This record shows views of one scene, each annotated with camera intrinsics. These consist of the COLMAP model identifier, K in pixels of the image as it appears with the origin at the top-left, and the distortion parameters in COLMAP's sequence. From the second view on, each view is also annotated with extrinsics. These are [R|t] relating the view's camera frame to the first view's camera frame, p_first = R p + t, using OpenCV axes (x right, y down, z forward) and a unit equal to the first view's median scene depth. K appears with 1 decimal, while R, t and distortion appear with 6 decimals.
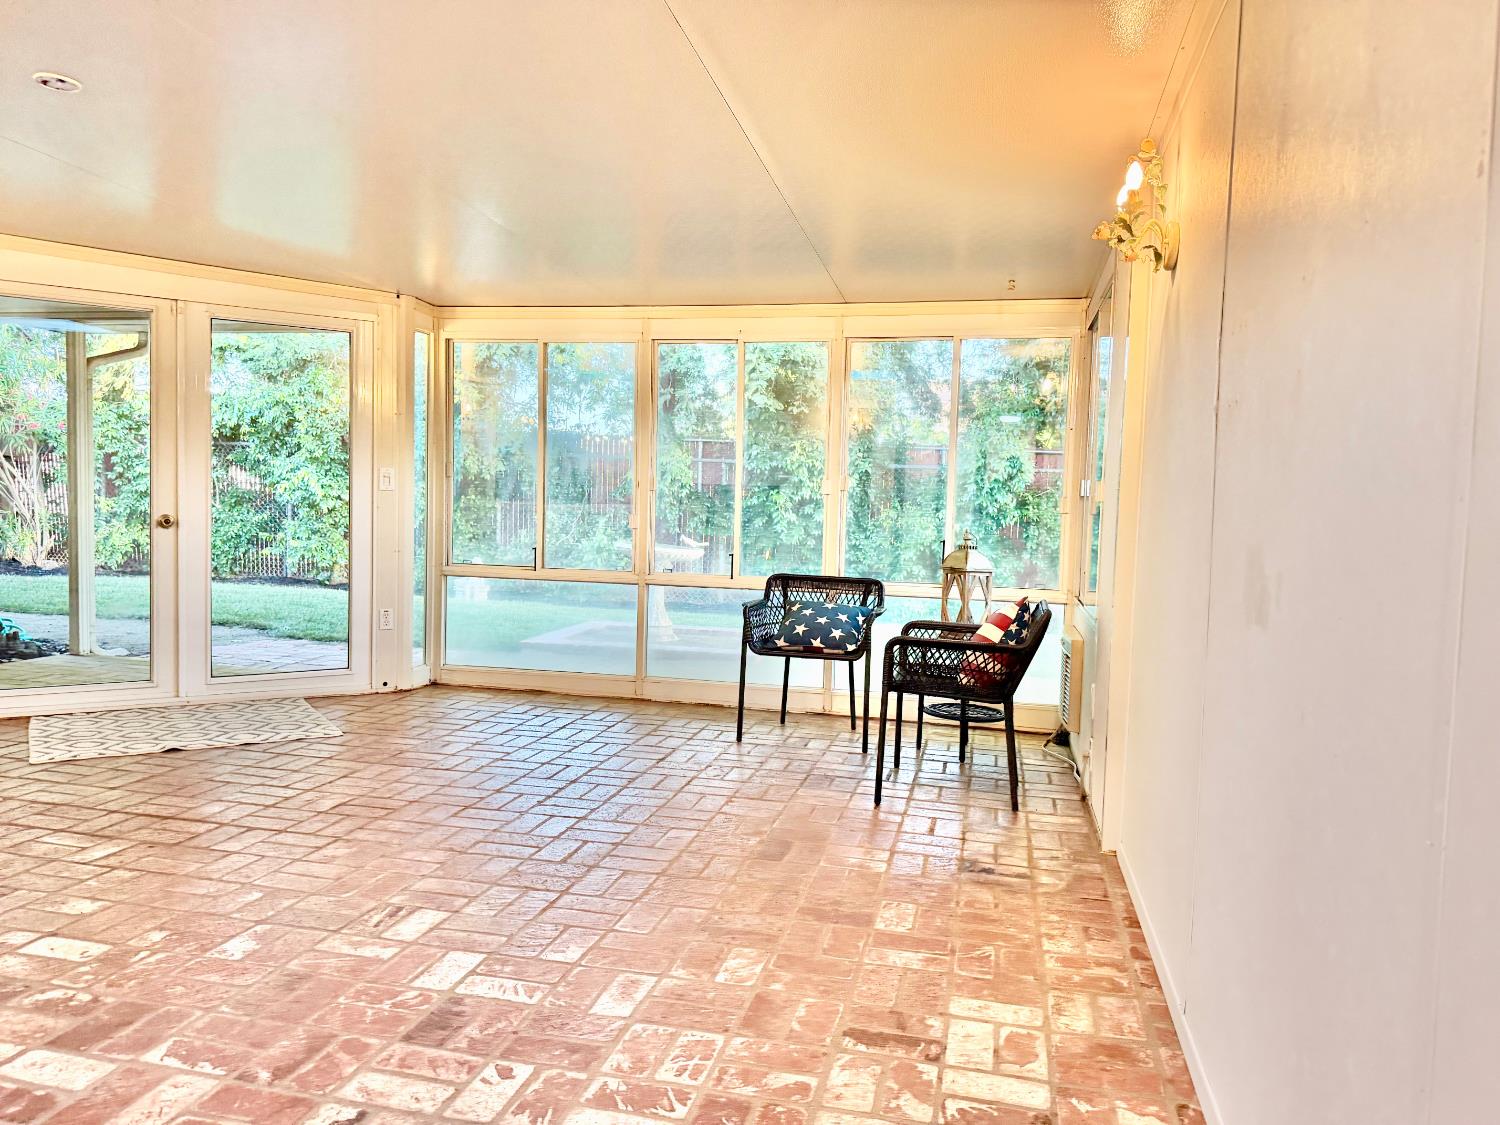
lens RADIAL K [[1073.4, 0, 758.1], [0, 1073.4, 569.4], [0, 0, 1]] dist [0.027234, -0.042414]
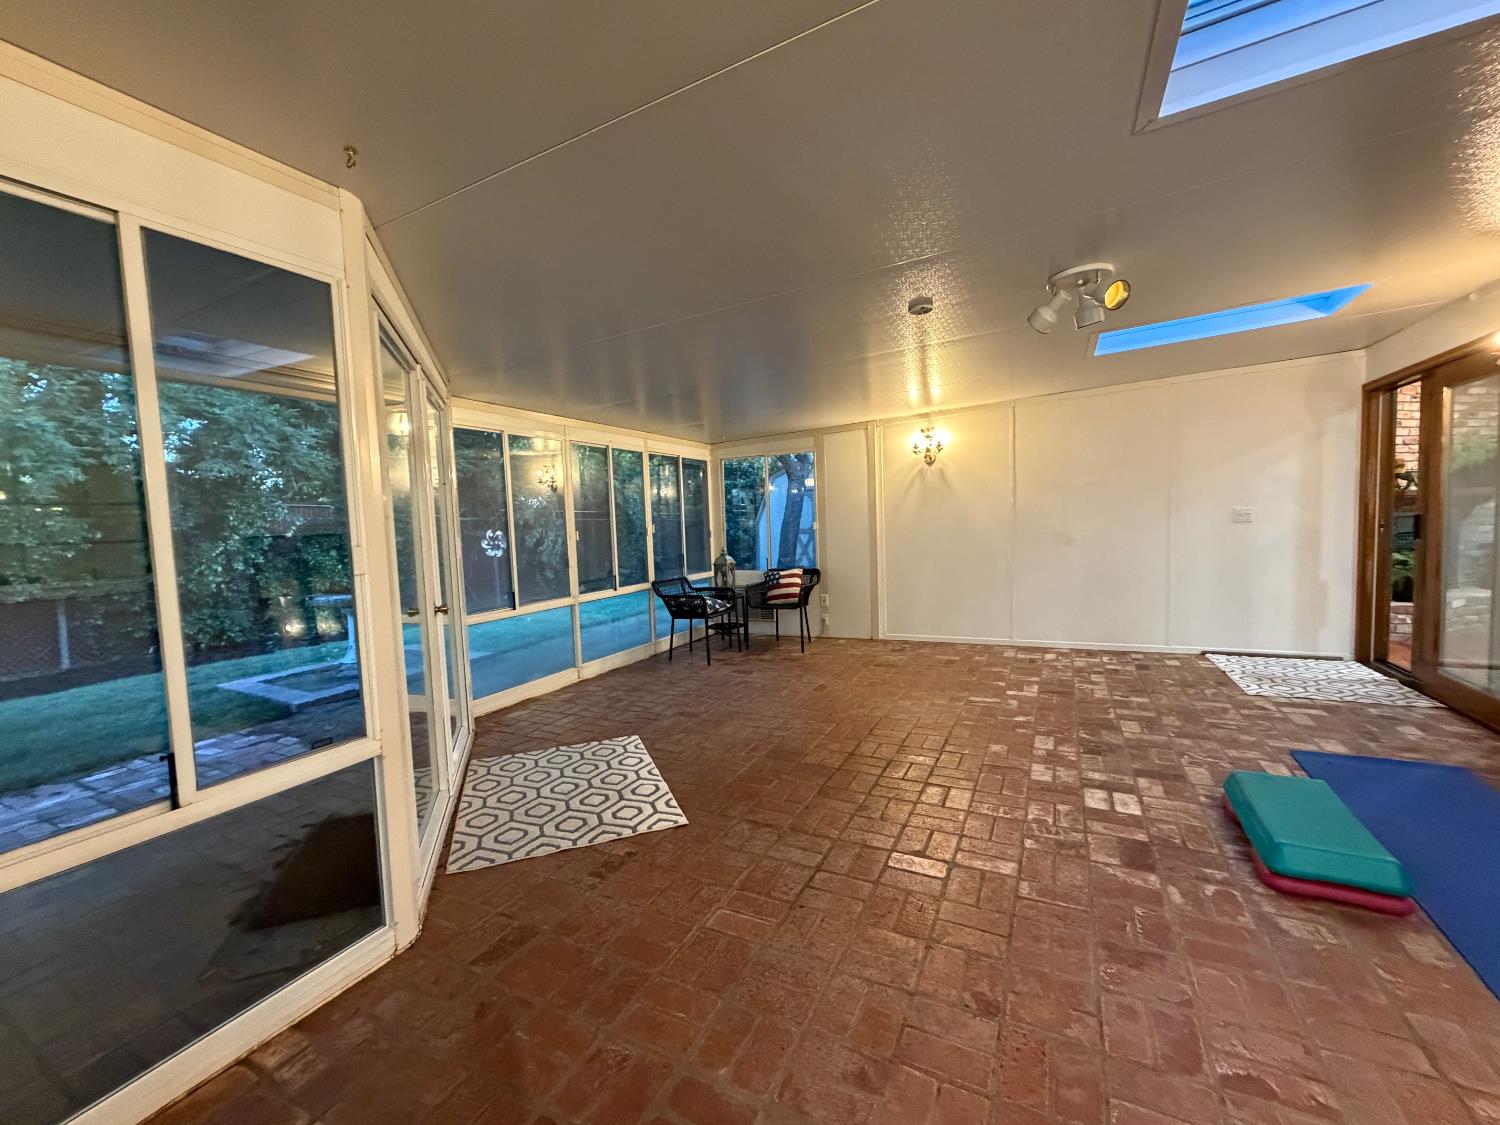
lens RADIAL K [[602.2, 0, 750.9], [0, 602.2, 562.0], [0, 0, 1]] dist [-0.006429, 0.001017]
pose [[0.238327, -0.107089, 0.965263, -0.408570], [0.101102, 0.991238, 0.085009, -0.041843], [-0.965908, 0.077330, 0.247066, 0.257425]]
